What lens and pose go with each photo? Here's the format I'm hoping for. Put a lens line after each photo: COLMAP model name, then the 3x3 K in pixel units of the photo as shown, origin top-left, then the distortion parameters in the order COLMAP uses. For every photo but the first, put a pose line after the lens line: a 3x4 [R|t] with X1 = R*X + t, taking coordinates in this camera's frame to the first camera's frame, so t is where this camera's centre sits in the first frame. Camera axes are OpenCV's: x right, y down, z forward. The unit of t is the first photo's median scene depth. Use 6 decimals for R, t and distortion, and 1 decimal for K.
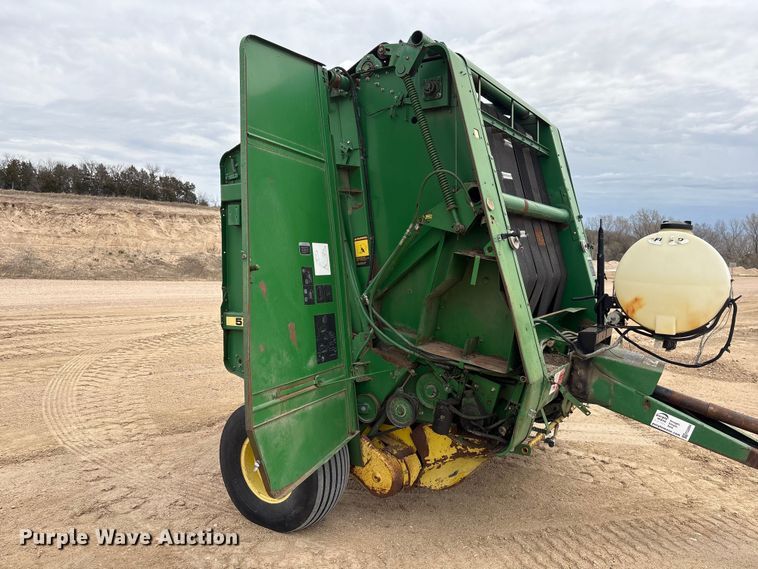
lens RADIAL K [[580.2, 0, 379.0], [0, 580.2, 284.5], [0, 0, 1]] dist [0.032005, -0.008062]
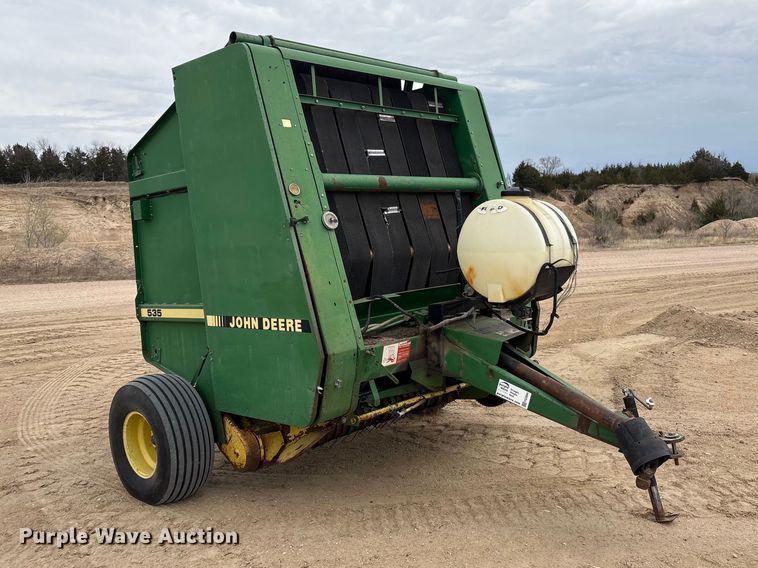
lens RADIAL K [[721.2, 0, 402.3], [0, 721.2, 262.4], [0, 0, 1]] dist [0.039542, -0.029125]
pose [[0.982627, -0.061982, -0.174936, 0.525229], [0.061127, 0.998077, -0.010277, 0.018161], [0.175236, -0.000595, 0.984526, -0.231105]]
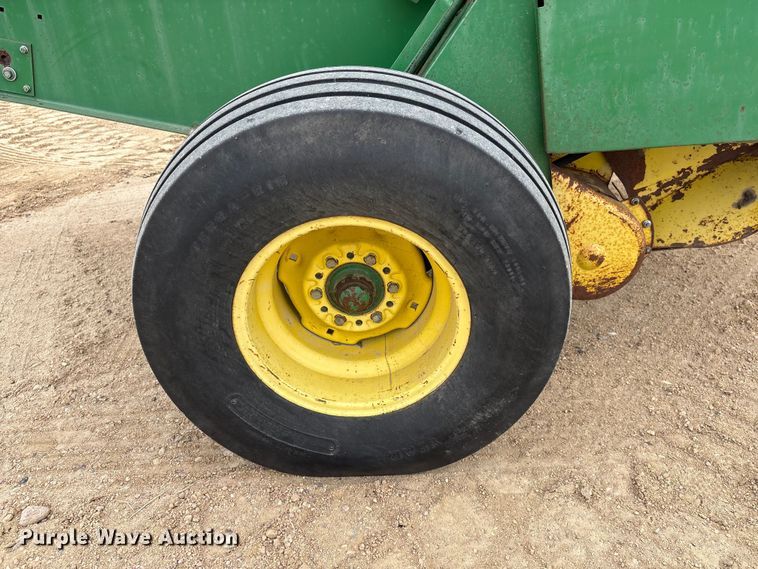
lens RADIAL K [[580.2, 0, 379.0], [0, 580.2, 284.5], [0, 0, 1]] dist [0.032005, -0.008062]
pose [[0.850483, -0.298257, 0.433268, -0.298410], [0.100110, 0.900426, 0.423333, 0.159255], [-0.516388, -0.316664, 0.795656, 0.727245]]
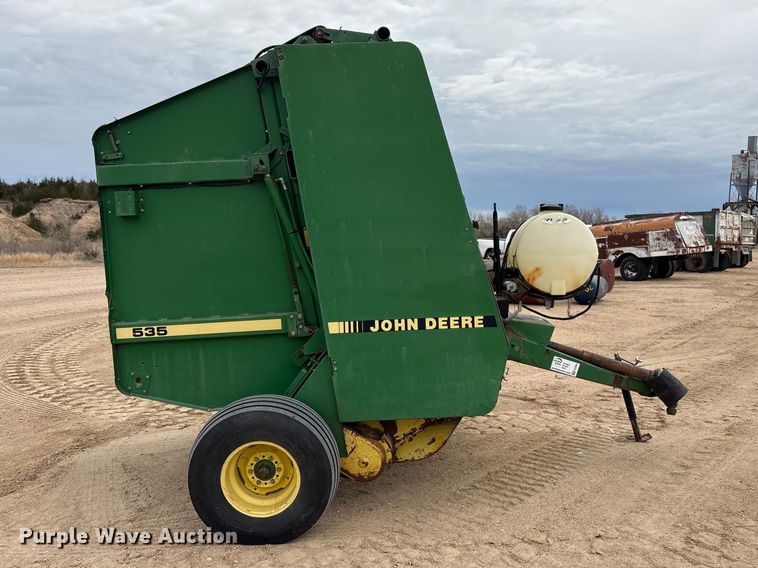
lens RADIAL K [[685.5, 0, 417.8], [0, 685.5, 281.0], [0, 0, 1]] dist [0.020466, -0.004885]
pose [[0.823437, -0.083474, 0.561234, -0.555397], [0.068663, 0.996510, 0.047471, -0.034048], [-0.563238, -0.000553, 0.826295, -0.042930]]
